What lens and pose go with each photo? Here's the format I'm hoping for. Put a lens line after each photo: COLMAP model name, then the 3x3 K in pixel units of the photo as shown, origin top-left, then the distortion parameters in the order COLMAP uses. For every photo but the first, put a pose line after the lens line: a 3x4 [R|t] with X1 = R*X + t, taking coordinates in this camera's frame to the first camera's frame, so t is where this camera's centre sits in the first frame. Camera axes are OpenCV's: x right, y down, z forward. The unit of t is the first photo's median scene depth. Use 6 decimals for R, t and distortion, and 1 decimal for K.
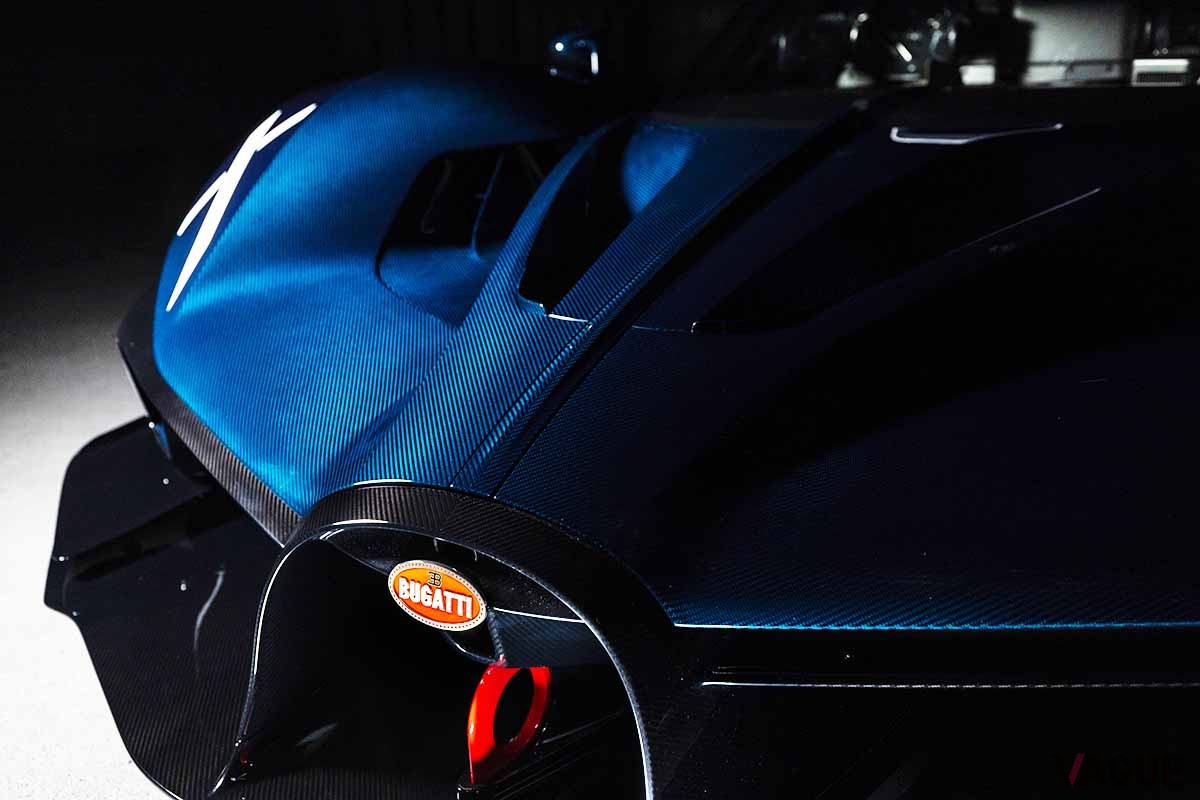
lens RADIAL K [[1044.9, 0, 601.7], [0, 1044.9, 392.8], [0, 0, 1]] dist [-0.001919, -0.005191]
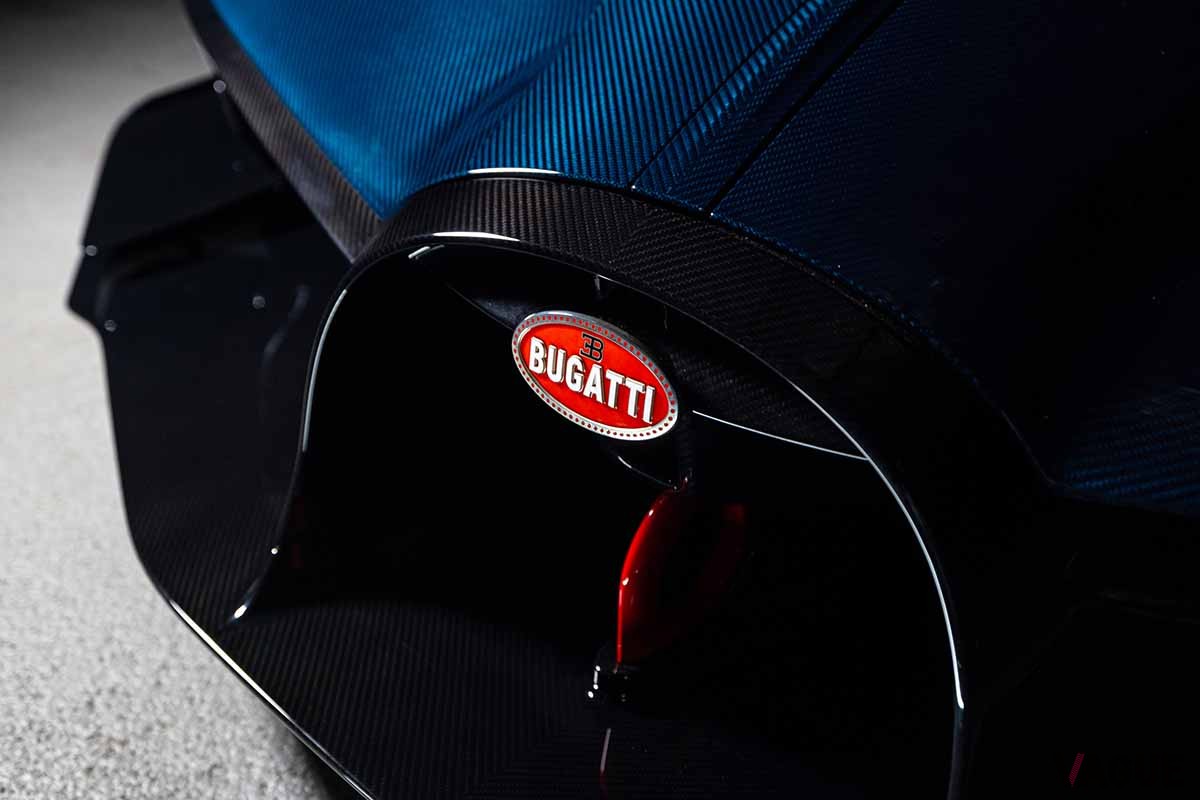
lens RADIAL K [[1197.0, 0, 604.1], [0, 1197.0, 401.0], [0, 0, 1]] dist [0.042191, 0.000000]
pose [[0.986278, 0.116669, -0.116807, -0.069023], [-0.086563, 0.967920, 0.235875, 0.048801], [0.140579, -0.222527, 0.964738, 0.342179]]
